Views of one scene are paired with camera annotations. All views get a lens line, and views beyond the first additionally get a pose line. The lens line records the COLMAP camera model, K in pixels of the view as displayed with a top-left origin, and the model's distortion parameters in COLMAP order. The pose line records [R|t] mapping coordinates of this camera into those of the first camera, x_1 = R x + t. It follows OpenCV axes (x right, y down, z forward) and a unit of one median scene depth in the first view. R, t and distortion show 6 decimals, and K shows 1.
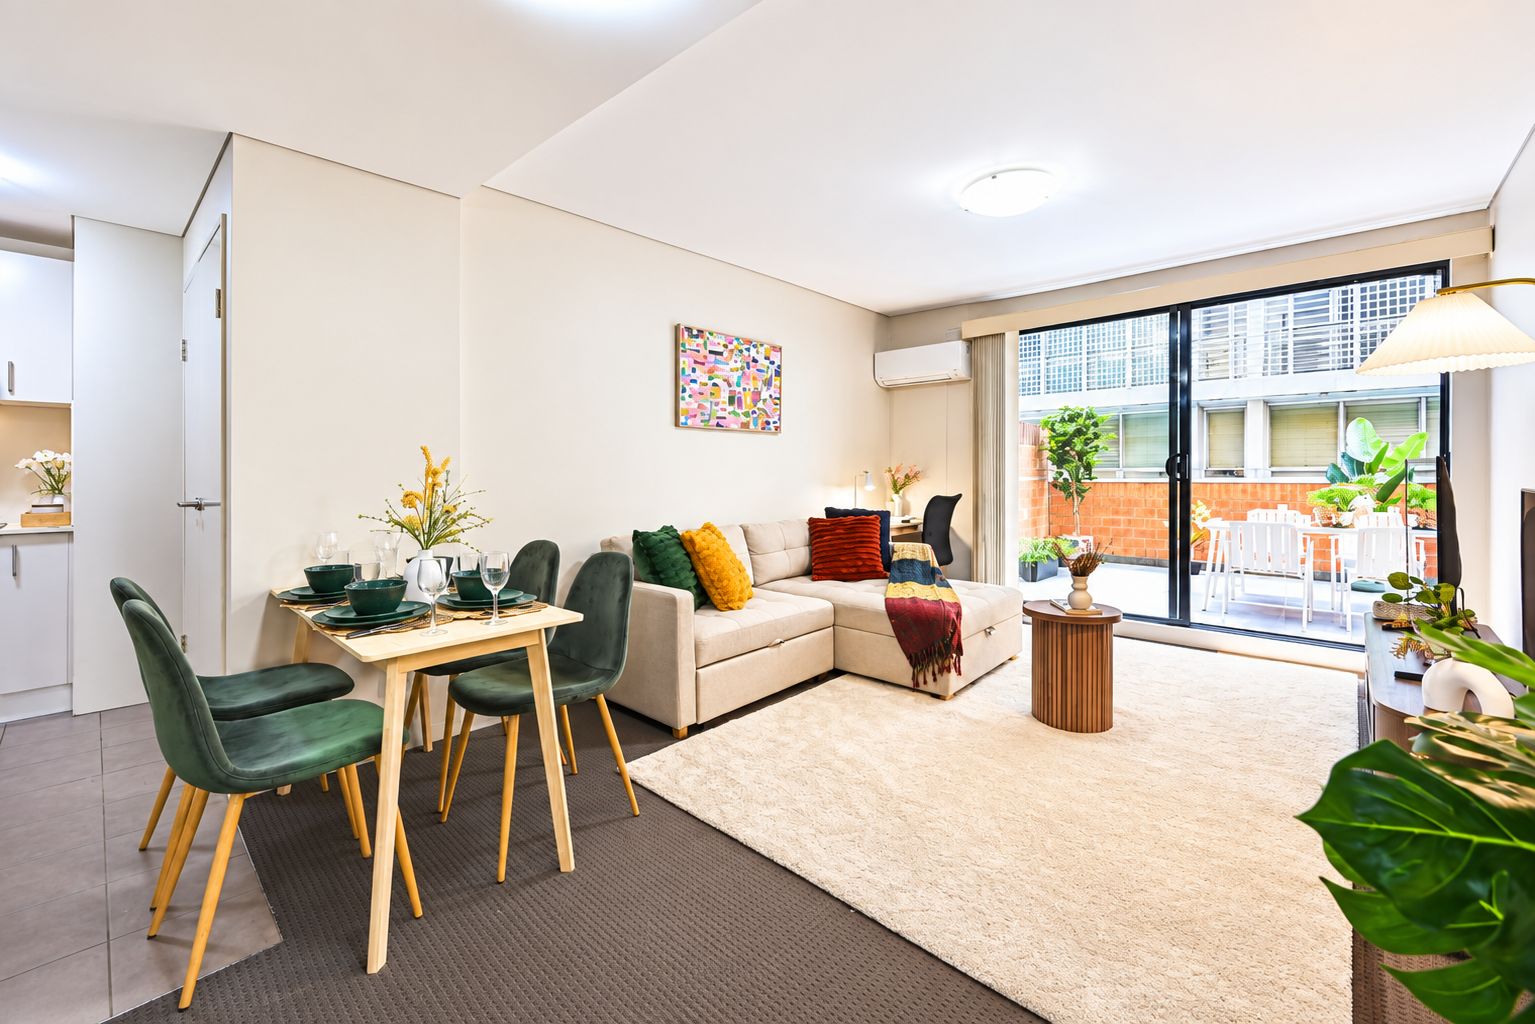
lens RADIAL K [[623.8, 0, 774.1], [0, 623.8, 481.0], [0, 0, 1]] dist [0.001216, 0.000101]
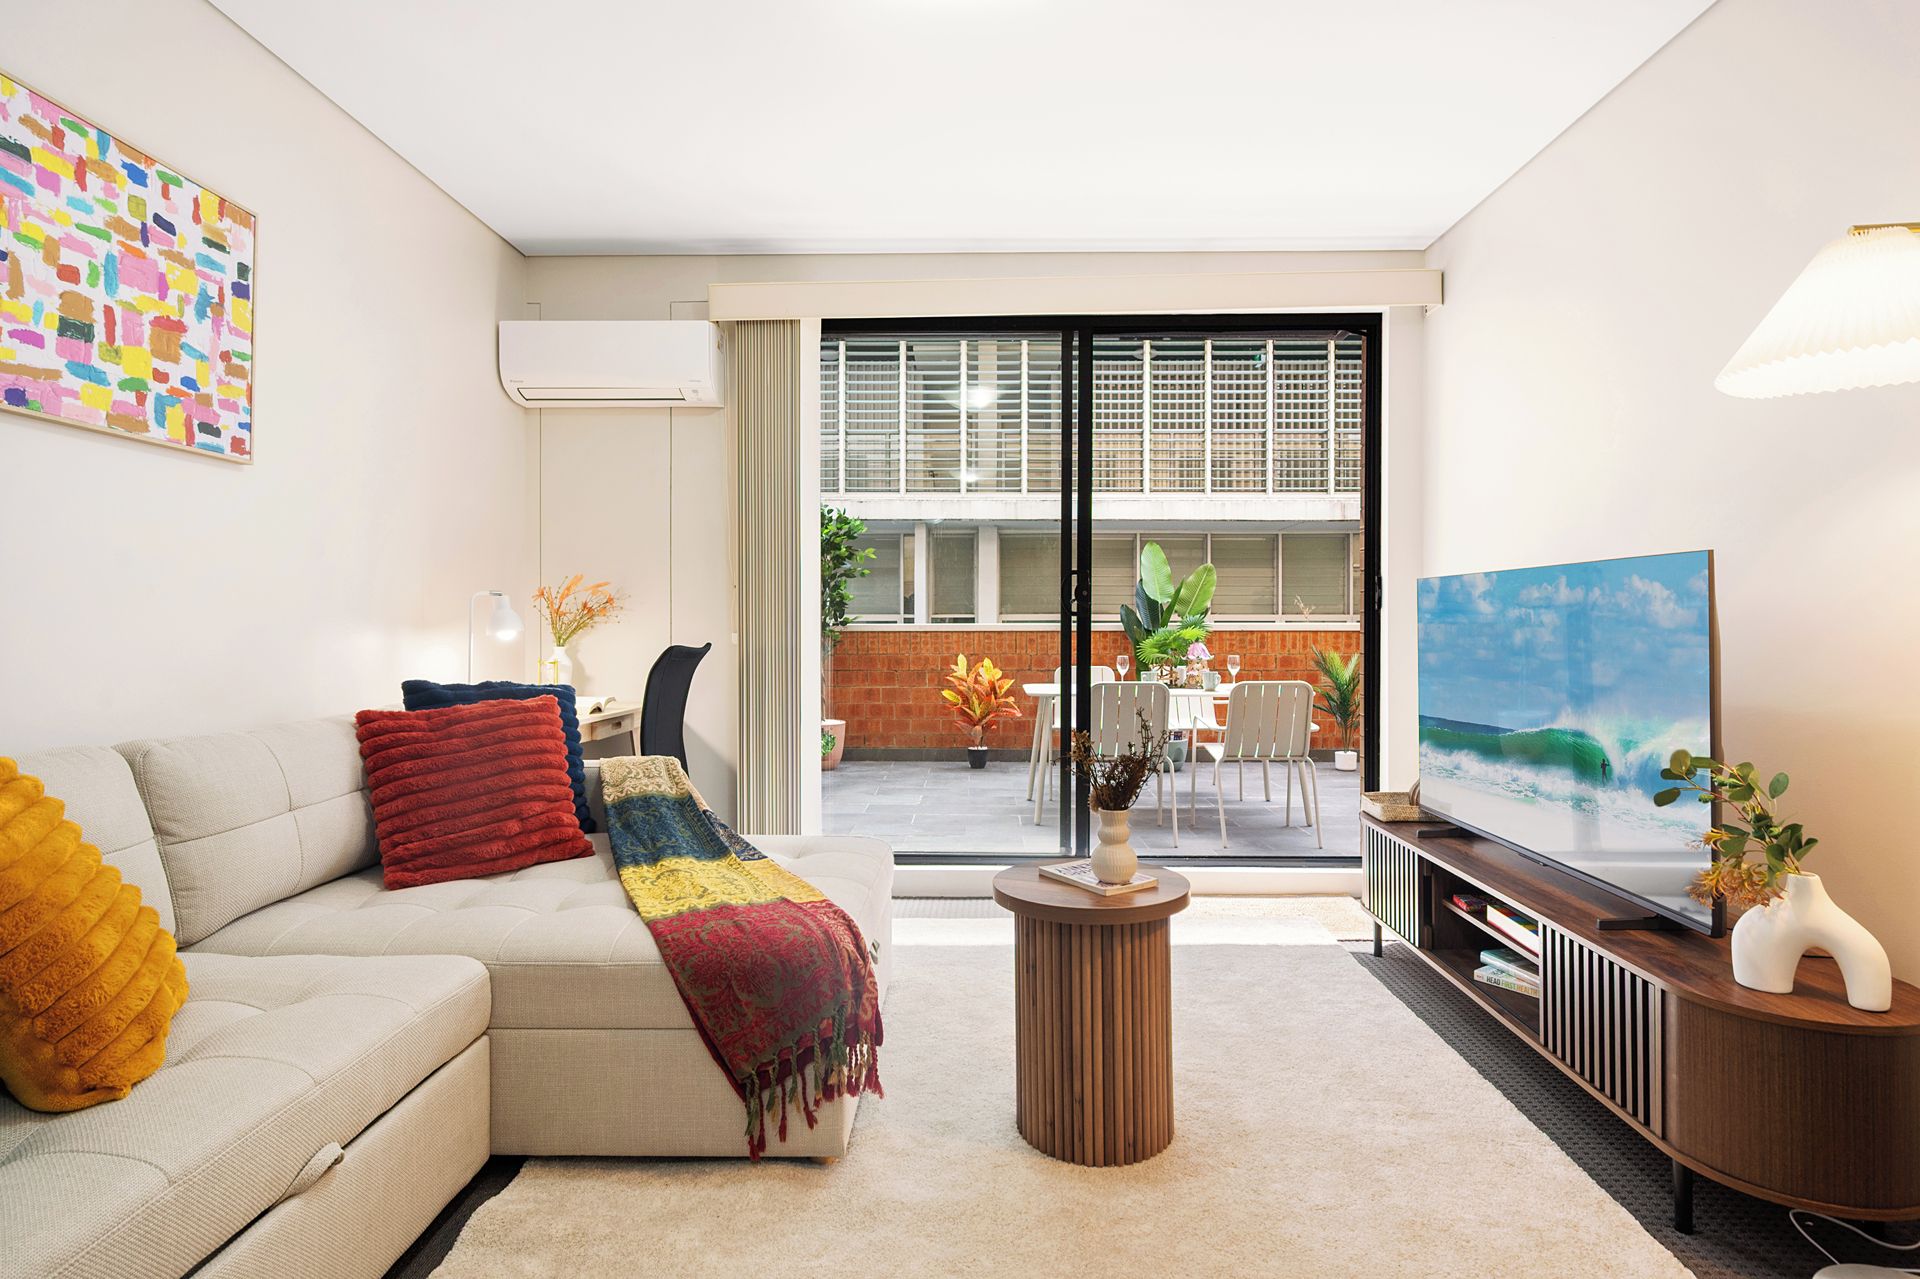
lens RADIAL K [[994.4, 0, 961.9], [0, 994.4, 639.9], [0, 0, 1]] dist [-0.000270, -0.003127]
pose [[0.763563, -0.001266, 0.645732, -0.045710], [-0.000481, 0.999997, 0.002529, 0.016846], [-0.645734, -0.002241, 0.763560, 0.345619]]
